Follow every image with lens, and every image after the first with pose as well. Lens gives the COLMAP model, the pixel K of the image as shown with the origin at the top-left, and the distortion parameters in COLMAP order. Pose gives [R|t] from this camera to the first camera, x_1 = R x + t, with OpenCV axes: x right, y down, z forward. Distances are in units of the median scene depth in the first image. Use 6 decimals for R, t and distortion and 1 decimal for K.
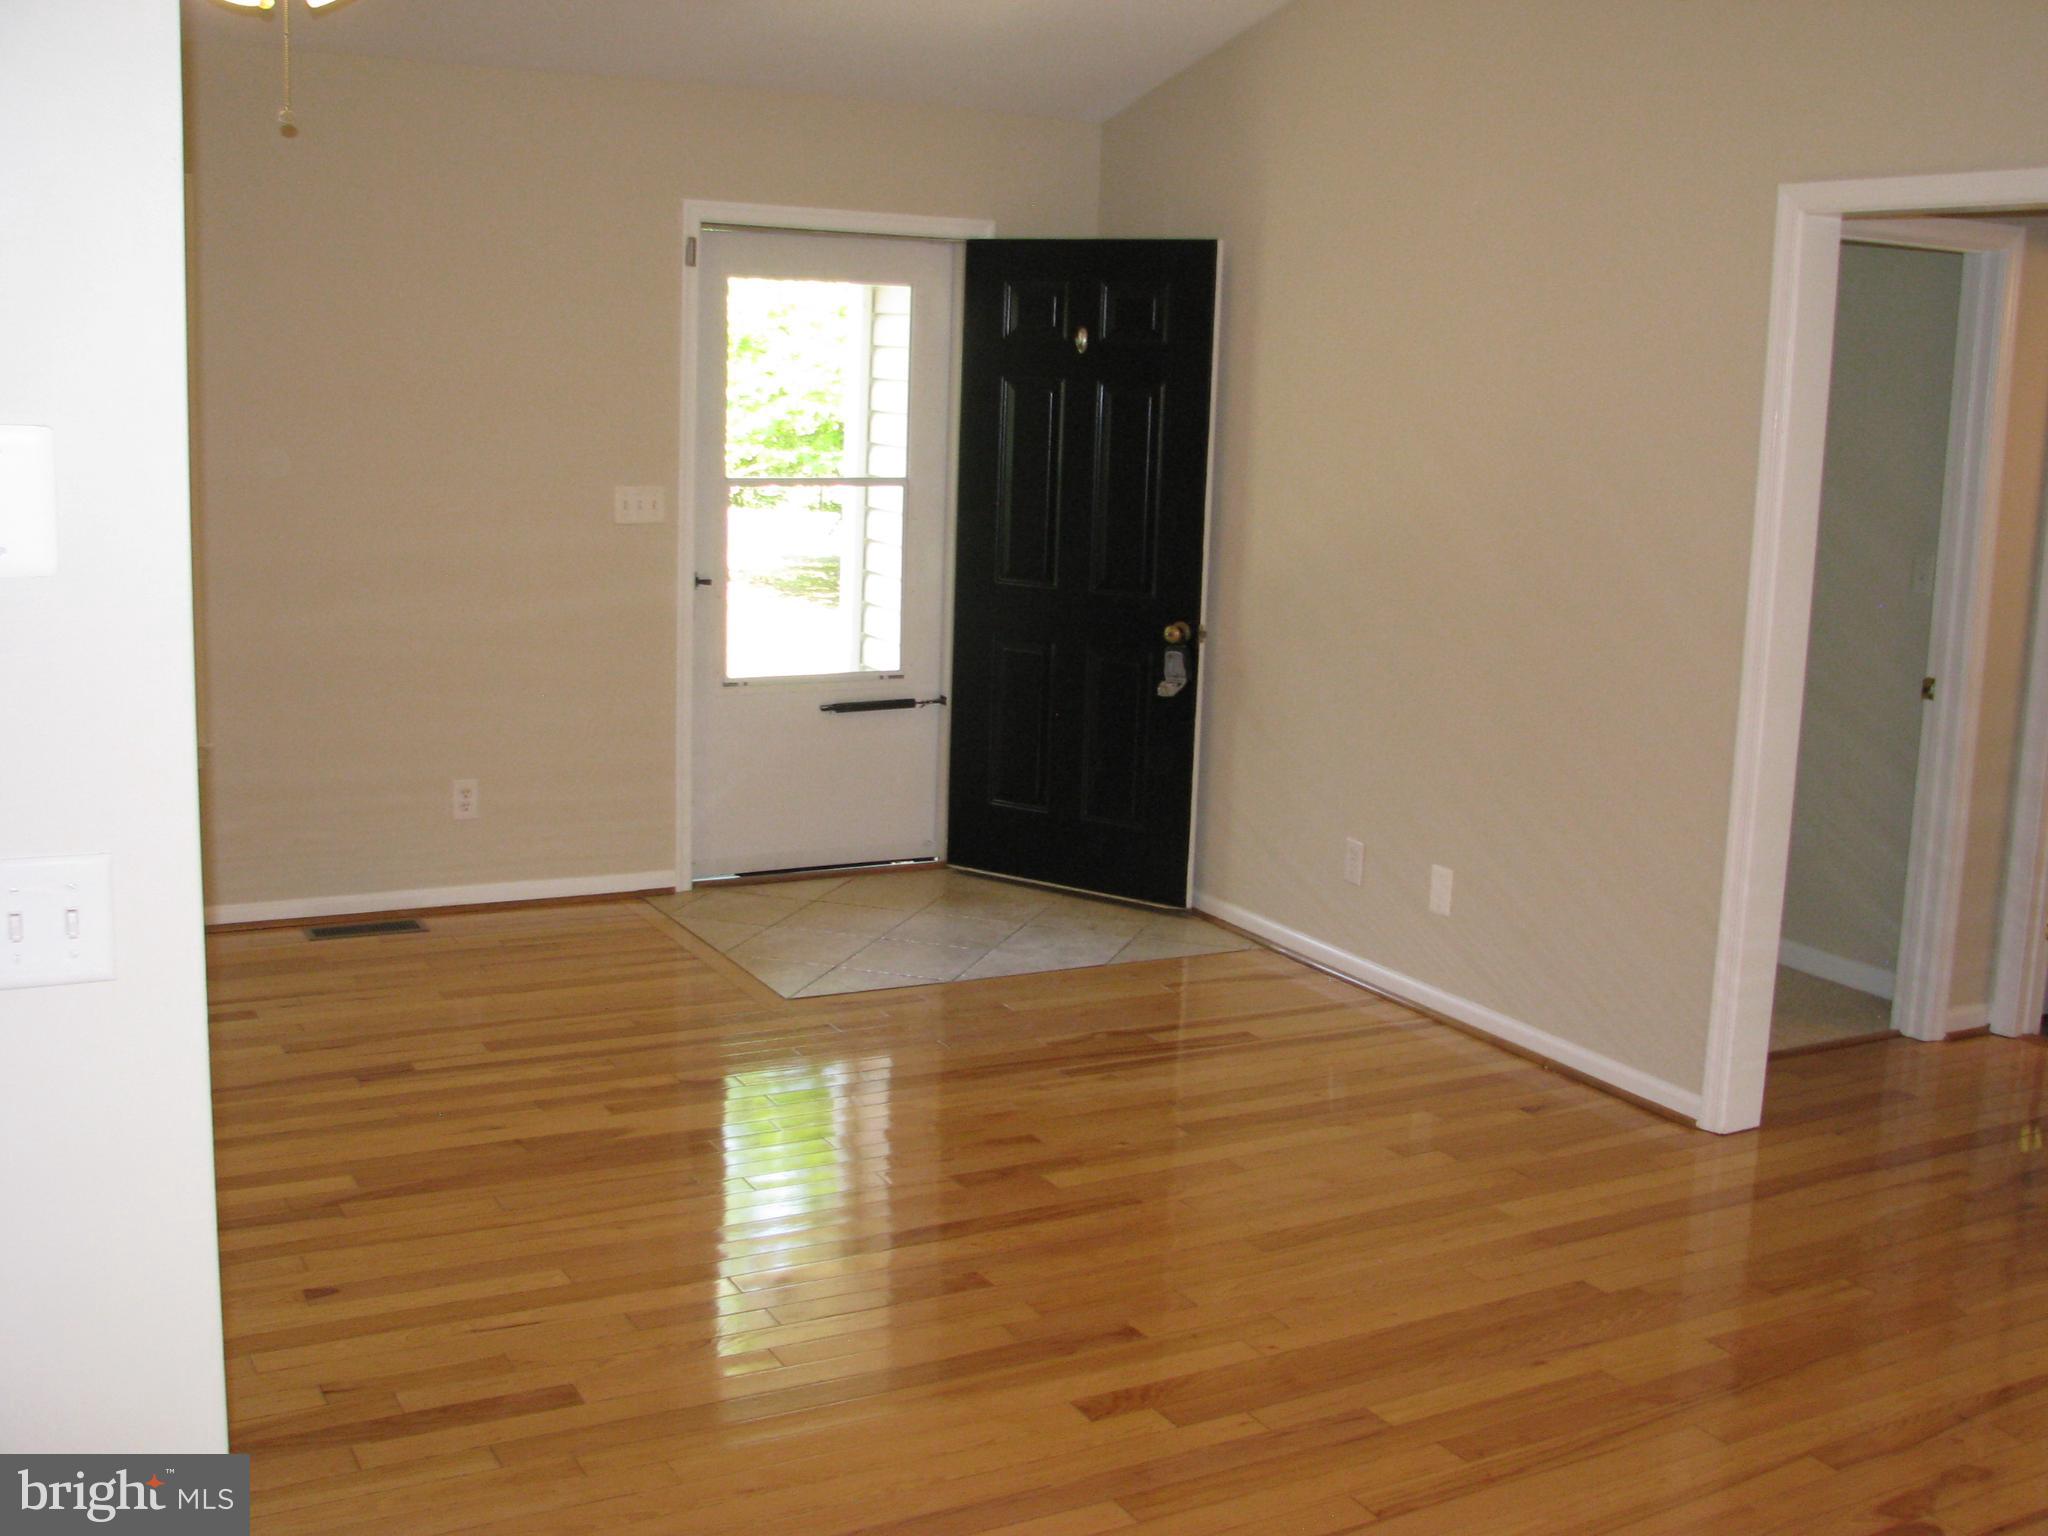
lens RADIAL K [[2215.3, 0, 1072.4], [0, 2215.3, 767.8], [0, 0, 1]] dist [-0.198218, 0.278335]
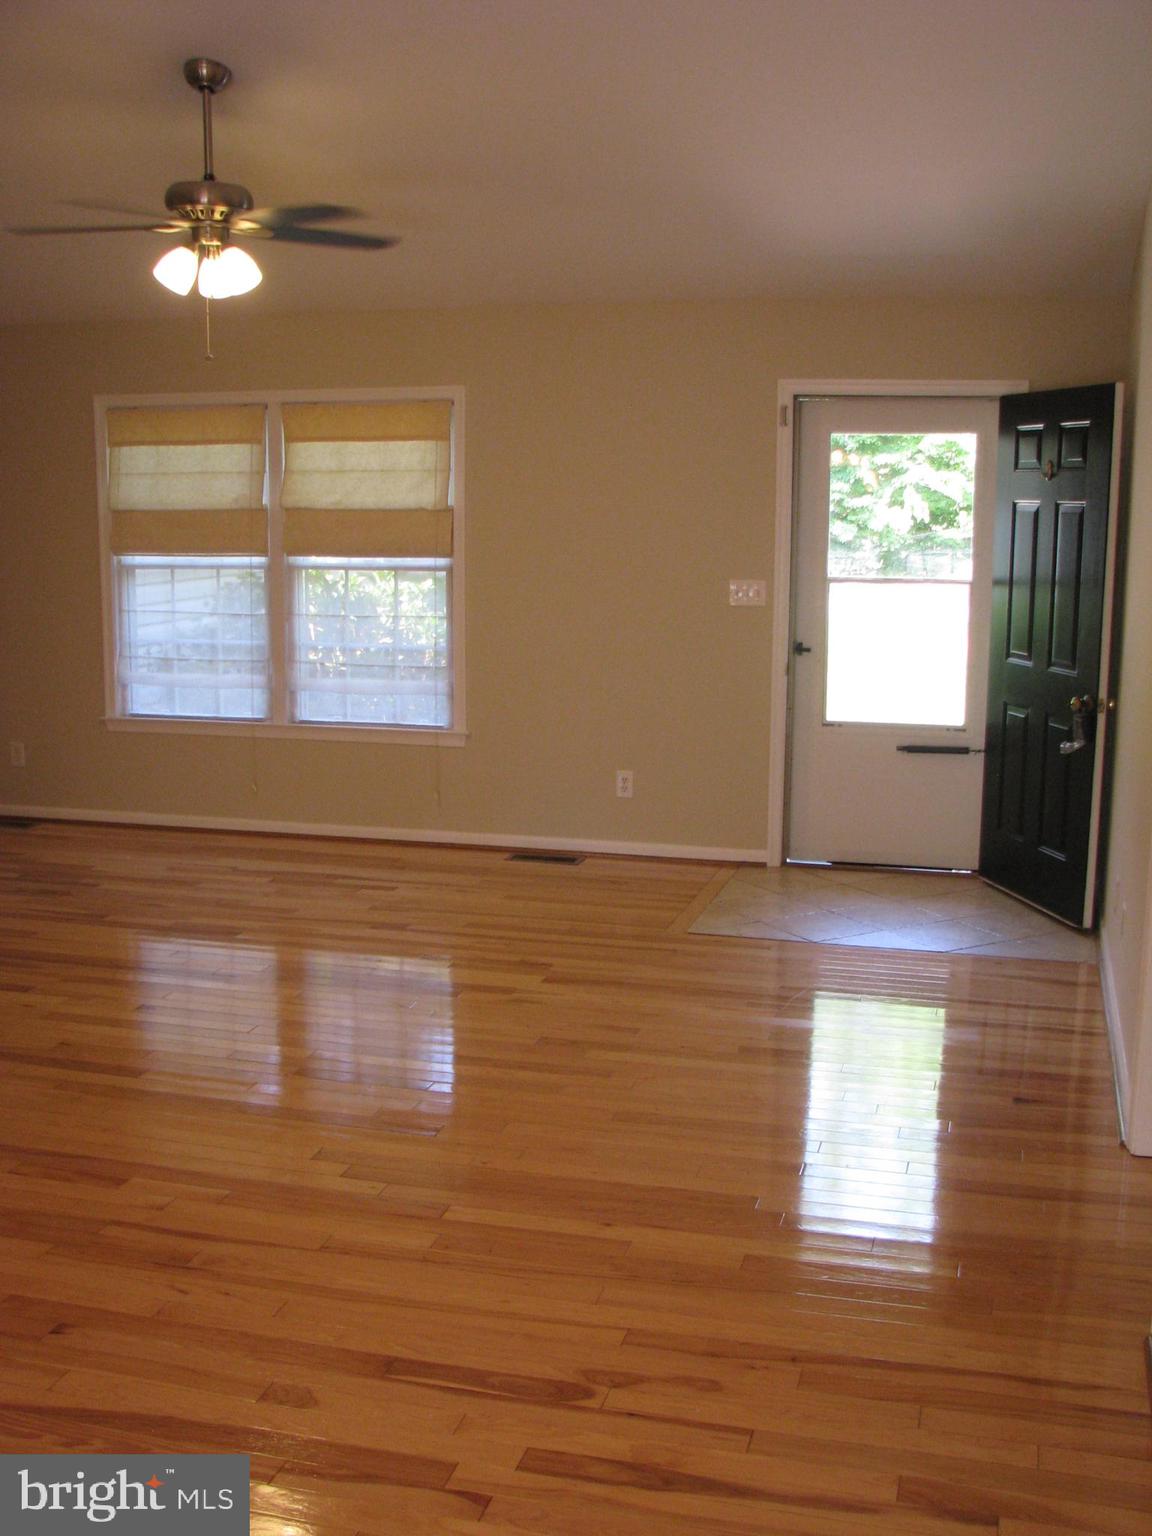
lens RADIAL K [[1641.2, 0, 567.1], [0, 1641.2, 813.3], [0, 0, 1]] dist [-0.197415, 0.283503]
pose [[0.706479, 0.098062, -0.700908, 0.473214], [-0.103627, 0.994014, 0.034620, -0.000857], [0.700107, 0.048174, 0.712411, 0.155567]]
